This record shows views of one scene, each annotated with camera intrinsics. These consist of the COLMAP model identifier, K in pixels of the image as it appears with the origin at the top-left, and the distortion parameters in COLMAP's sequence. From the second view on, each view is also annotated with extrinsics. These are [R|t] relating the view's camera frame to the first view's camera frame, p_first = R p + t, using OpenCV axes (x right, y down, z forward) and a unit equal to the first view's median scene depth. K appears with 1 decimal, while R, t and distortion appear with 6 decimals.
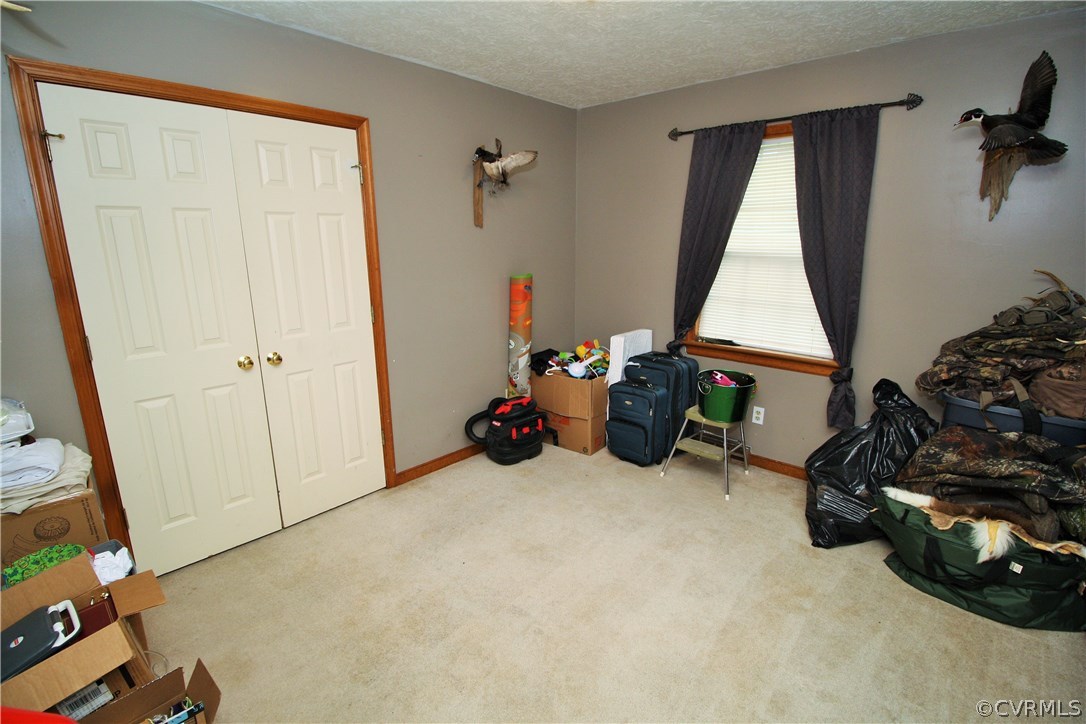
lens RADIAL K [[507.0, 0, 550.2], [0, 507.0, 360.0], [0, 0, 1]] dist [0.000726, -0.012805]
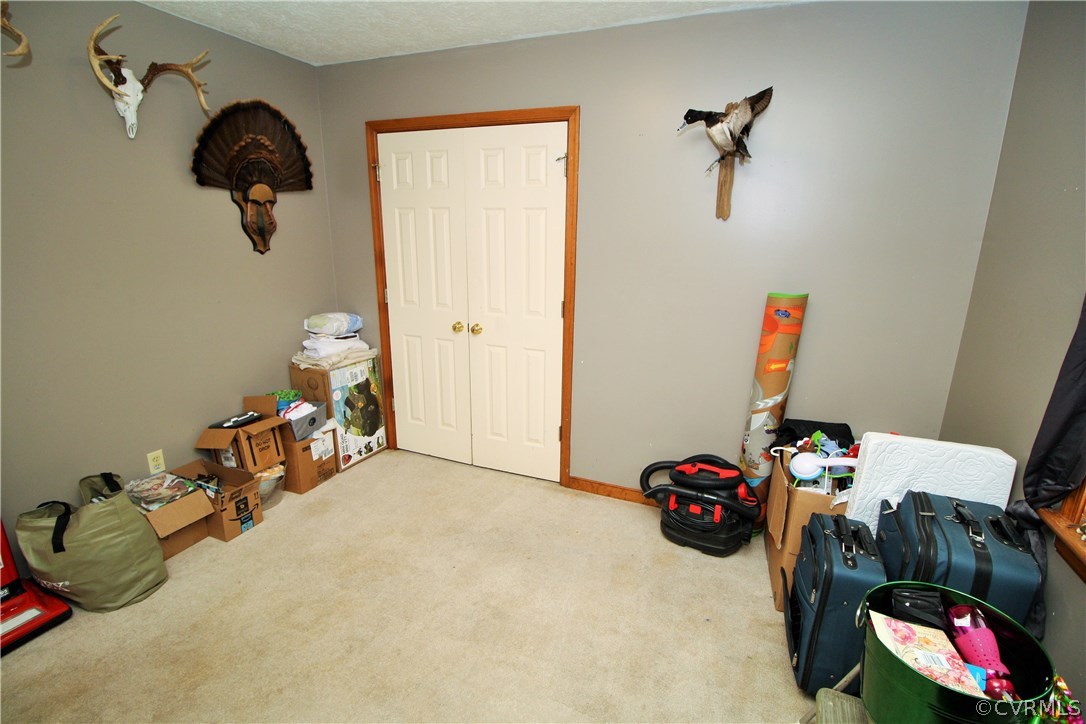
lens RADIAL K [[505.6, 0, 550.4], [0, 505.6, 363.1], [0, 0, 1]] dist [-0.000594, -0.012931]
pose [[0.330837, 0.240281, -0.912585, 0.516559], [-0.236966, 0.957210, 0.166124, -0.134478], [0.913452, 0.161291, 0.373619, 0.570442]]
